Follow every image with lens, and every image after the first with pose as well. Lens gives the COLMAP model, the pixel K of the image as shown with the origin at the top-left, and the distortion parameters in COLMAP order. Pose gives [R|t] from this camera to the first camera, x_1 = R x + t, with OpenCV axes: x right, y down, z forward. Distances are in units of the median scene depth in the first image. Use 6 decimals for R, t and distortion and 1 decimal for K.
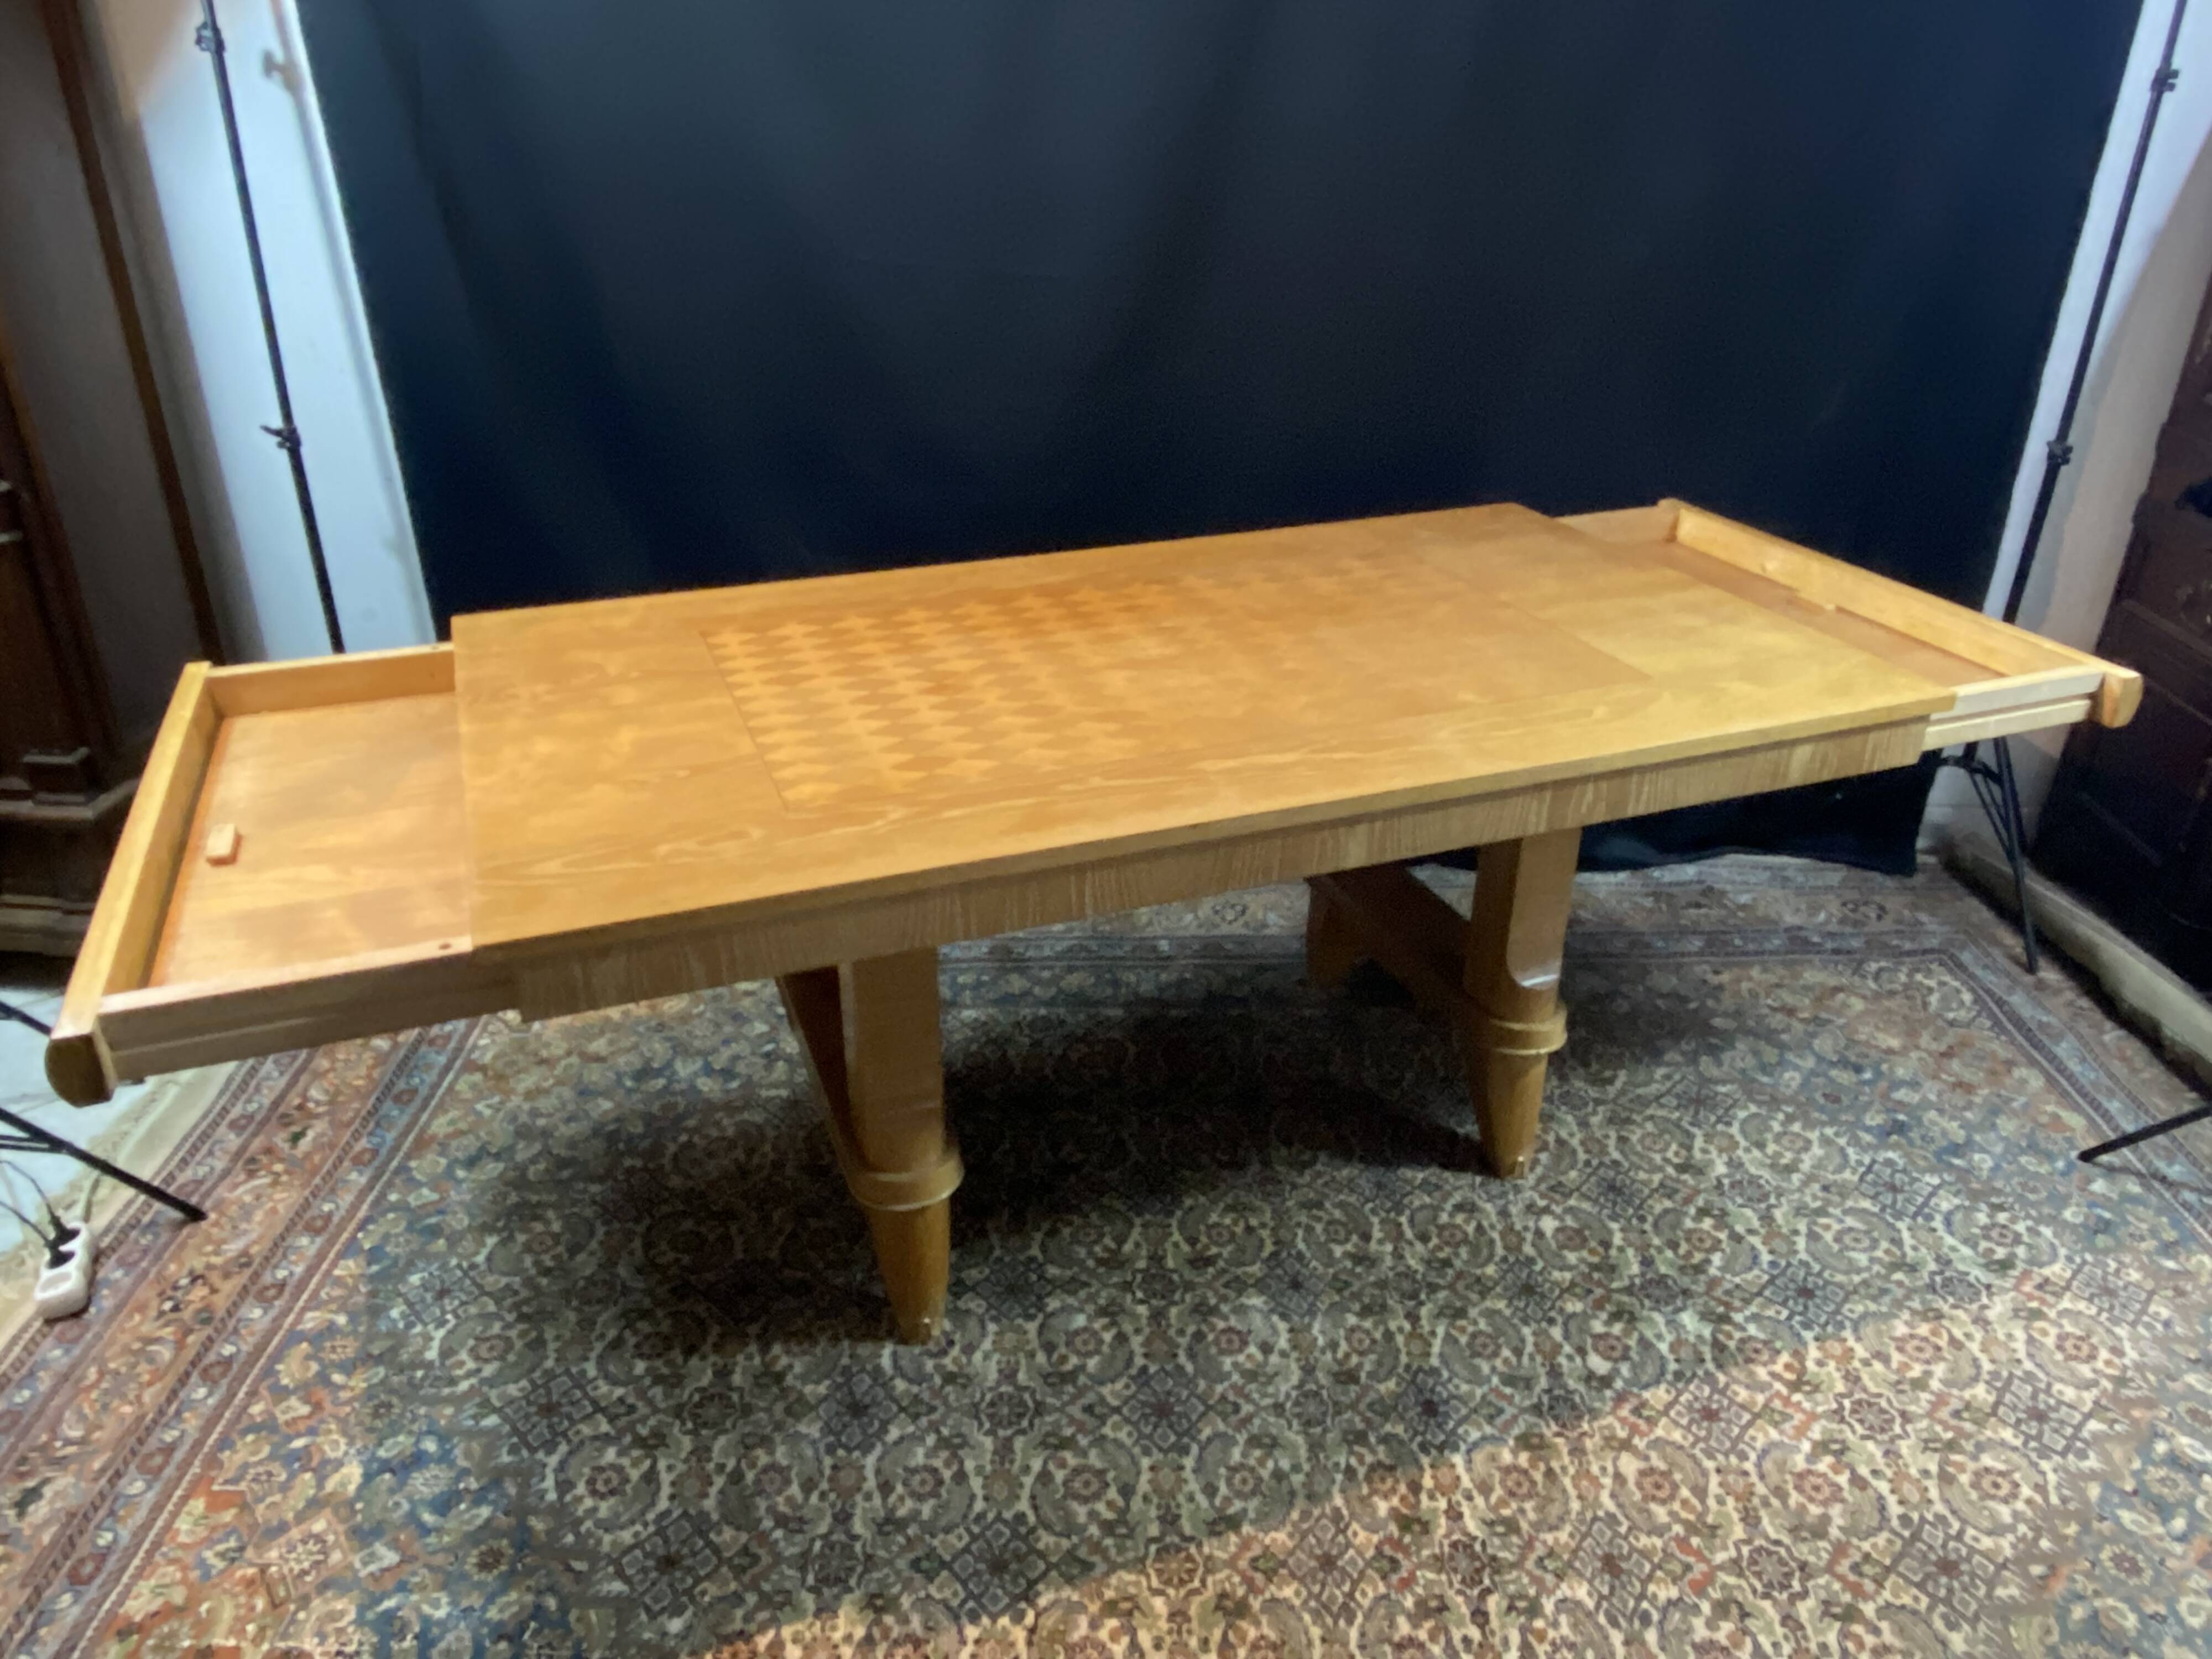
lens RADIAL K [[1605.7, 0, 1119.2], [0, 1605.7, 819.0], [0, 0, 1]] dist [0.103822, -0.145239]
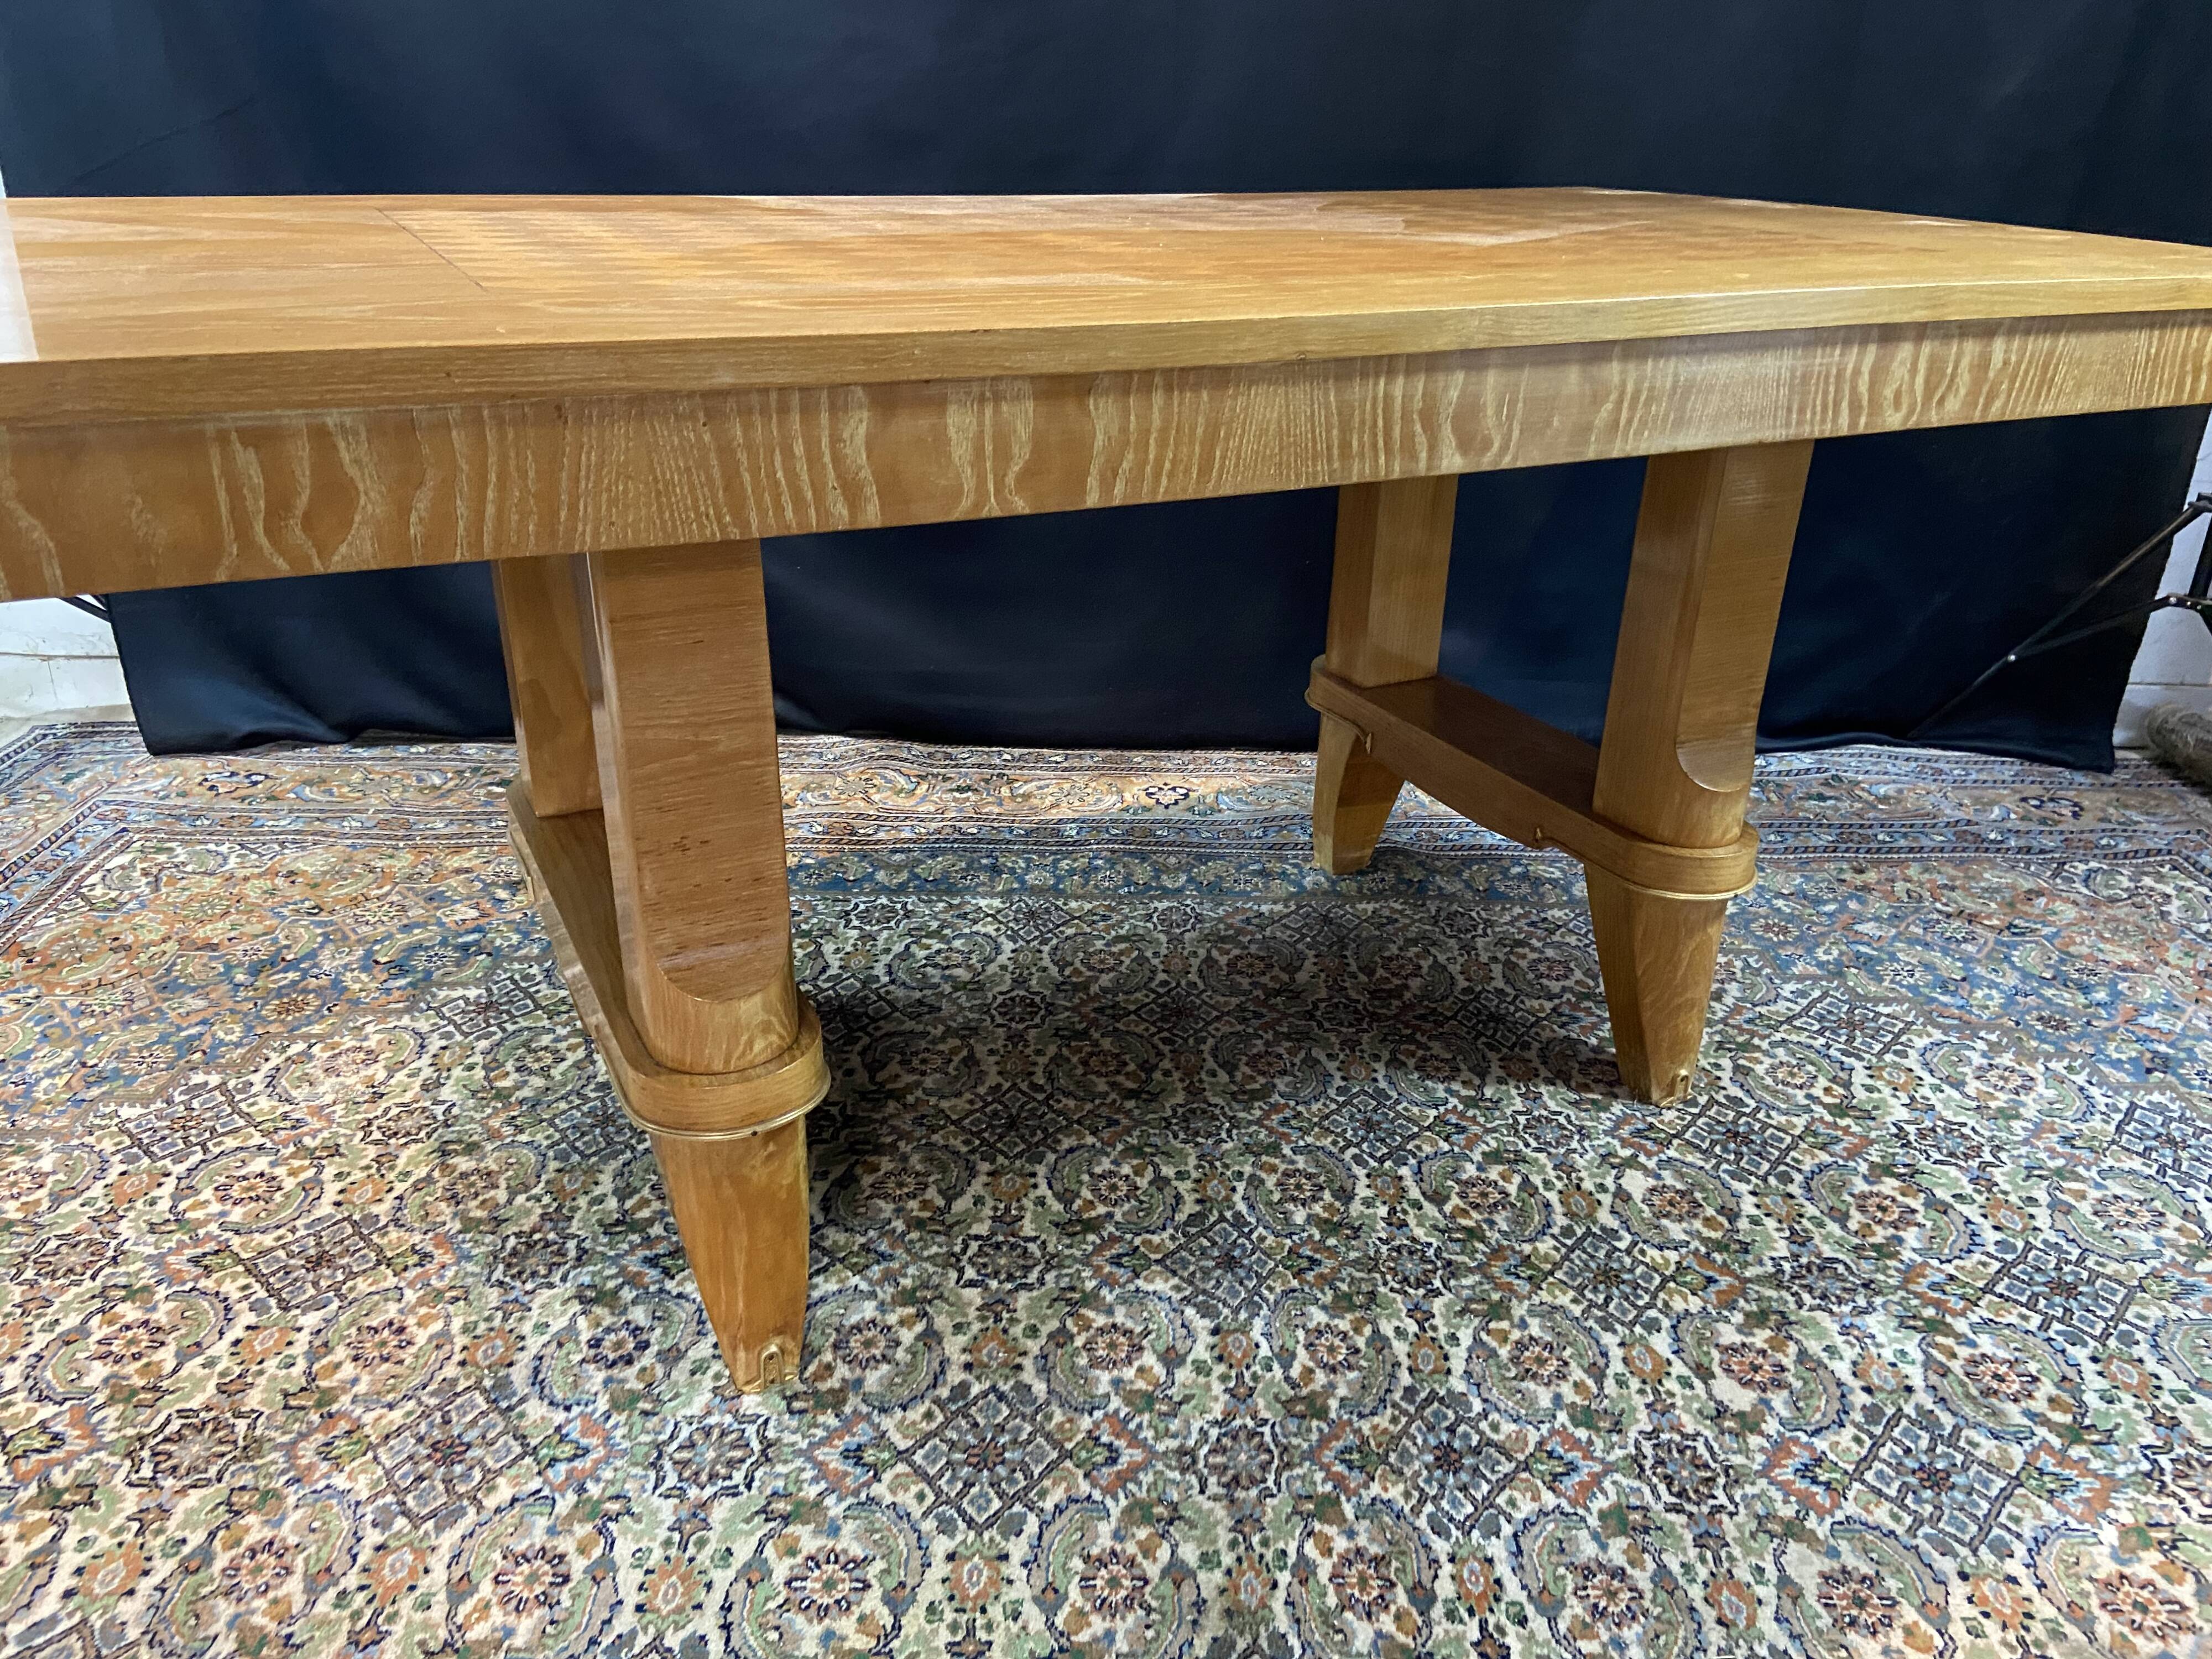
lens RADIAL K [[1665.6, 0, 1118.0], [0, 1665.6, 845.3], [0, 0, 1]] dist [0.131964, -0.173637]
pose [[0.999886, 0.015112, 0.000514, 0.068789], [-0.015081, 0.999168, -0.037901, 0.164874], [-0.001086, 0.037889, 0.999281, 0.382360]]
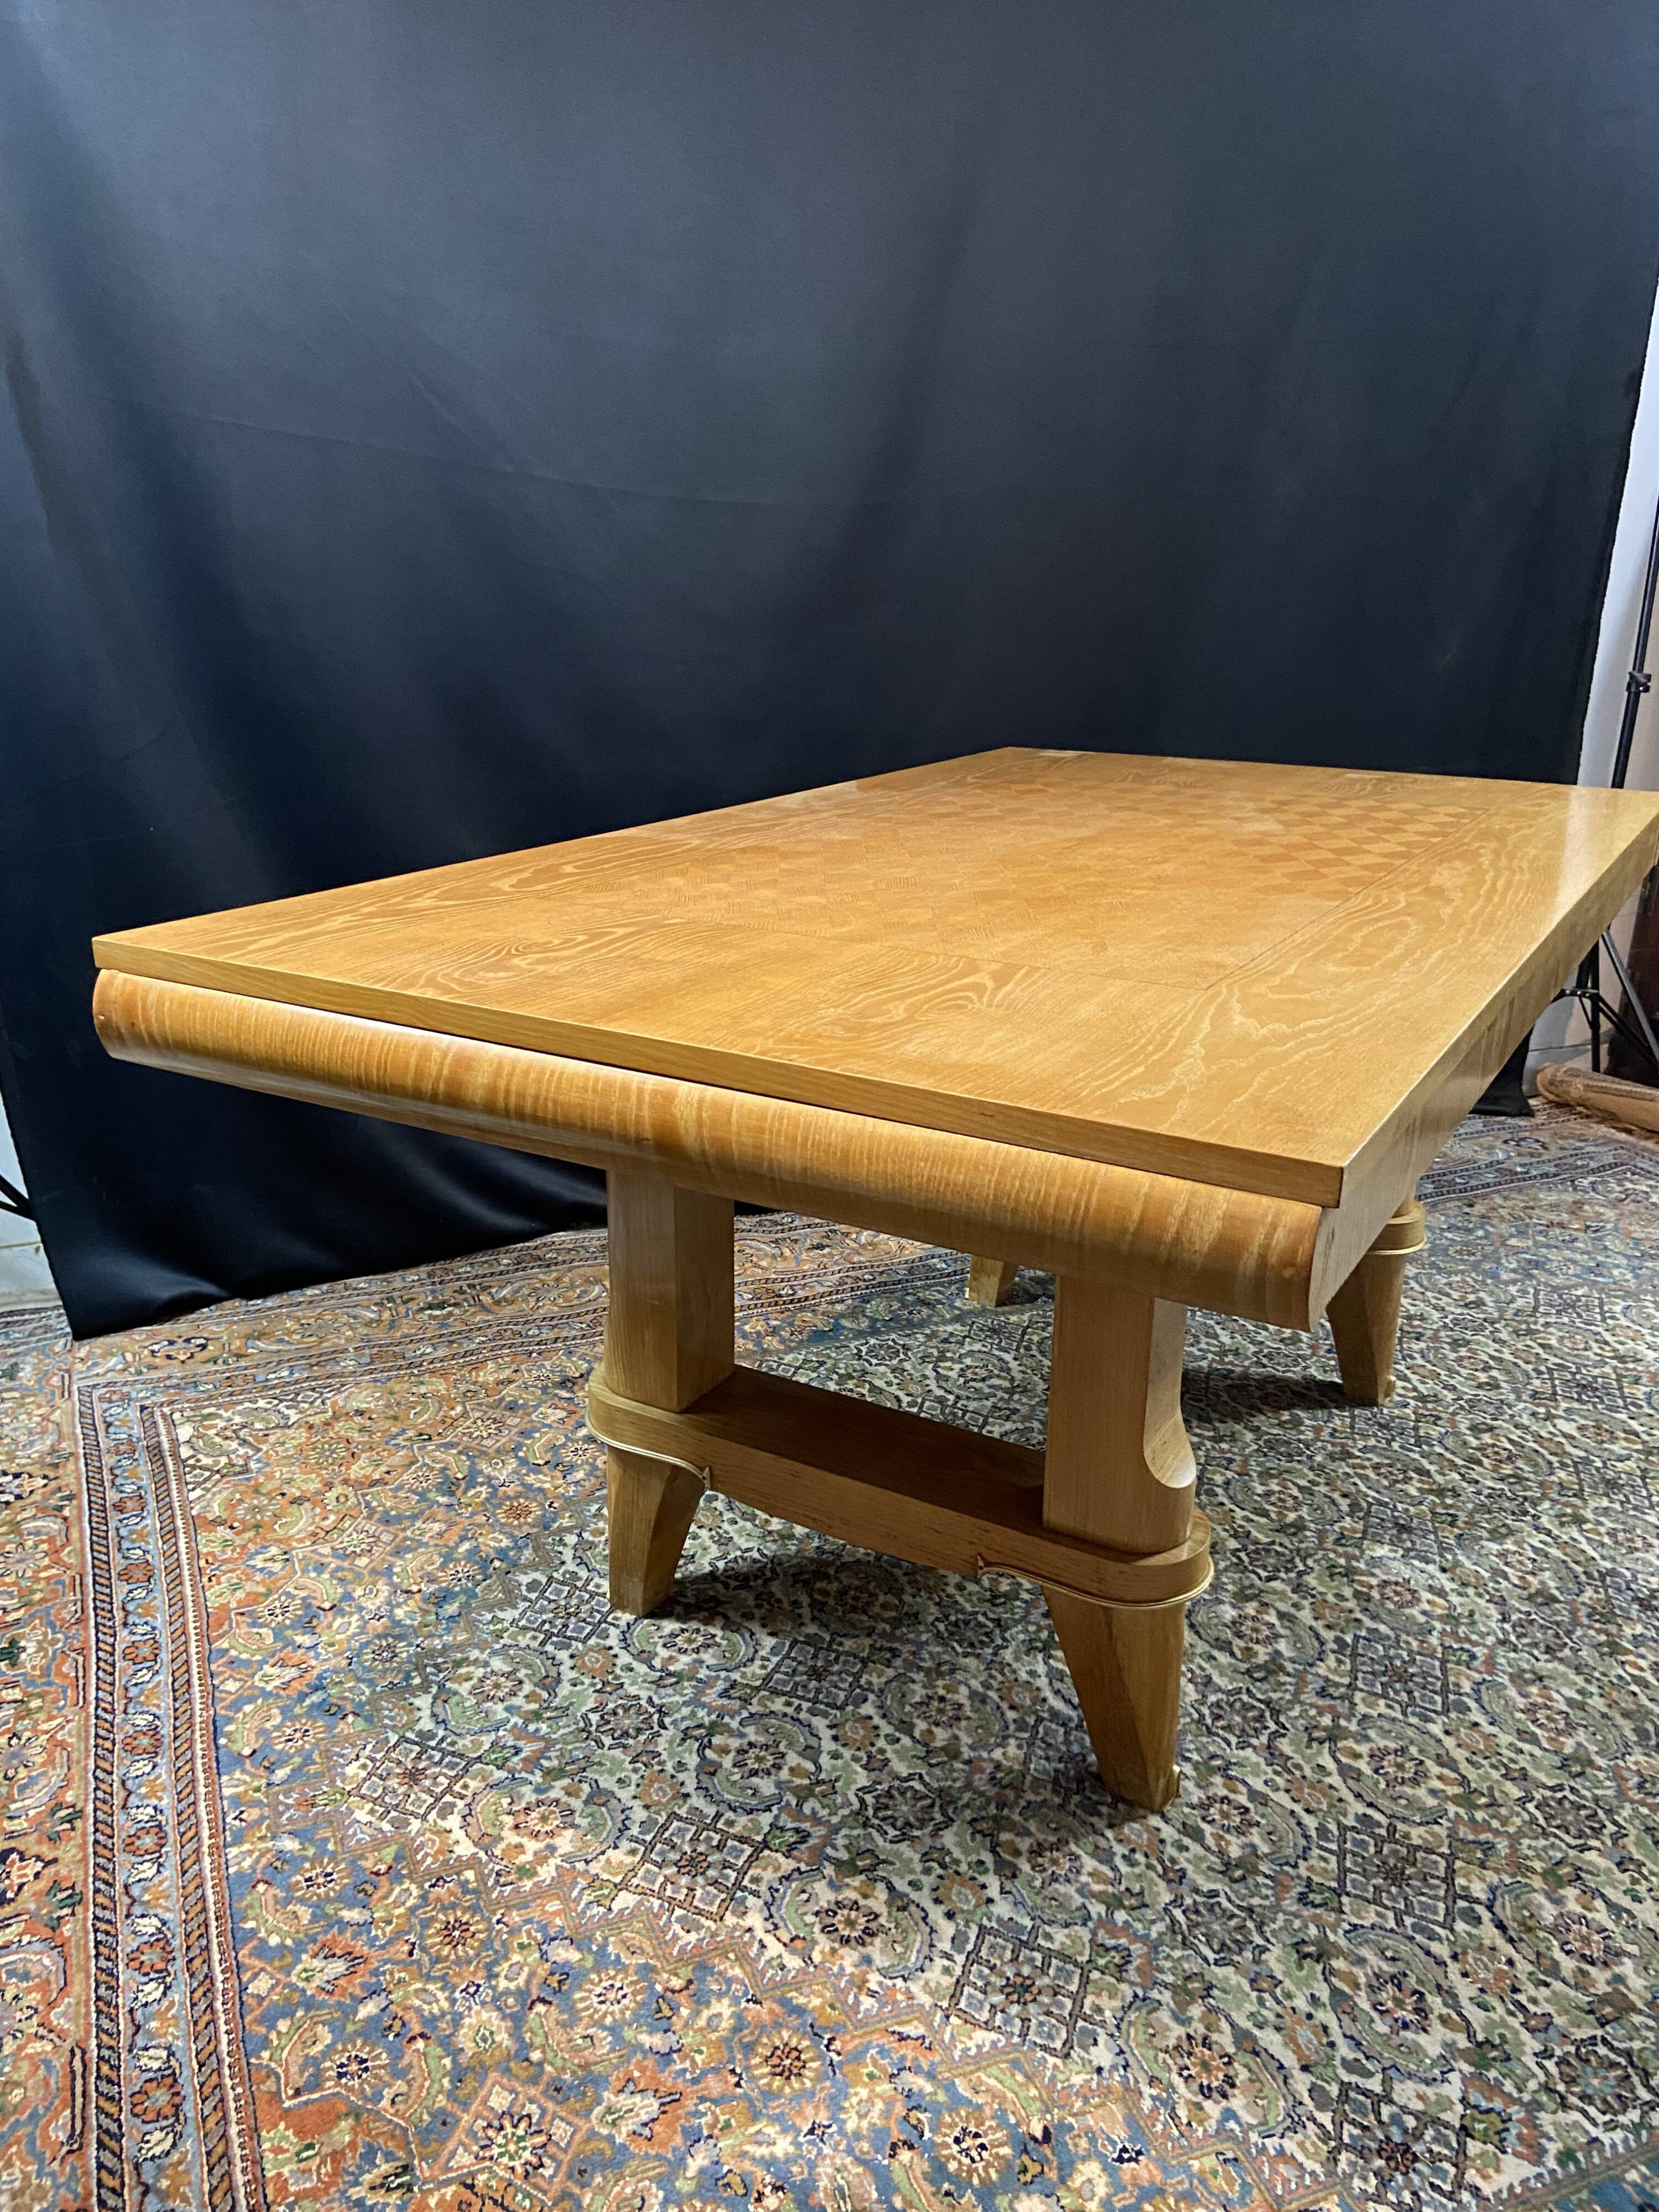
lens RADIAL K [[1700.7, 0, 804.8], [0, 1700.7, 1119.8], [0, 0, 1]] dist [0.128927, -0.165800]
pose [[0.927252, -0.110671, 0.357708, -0.519846], [0.159421, 0.981095, -0.109712, 0.133645], [-0.338804, 0.158757, 0.927366, 0.238020]]
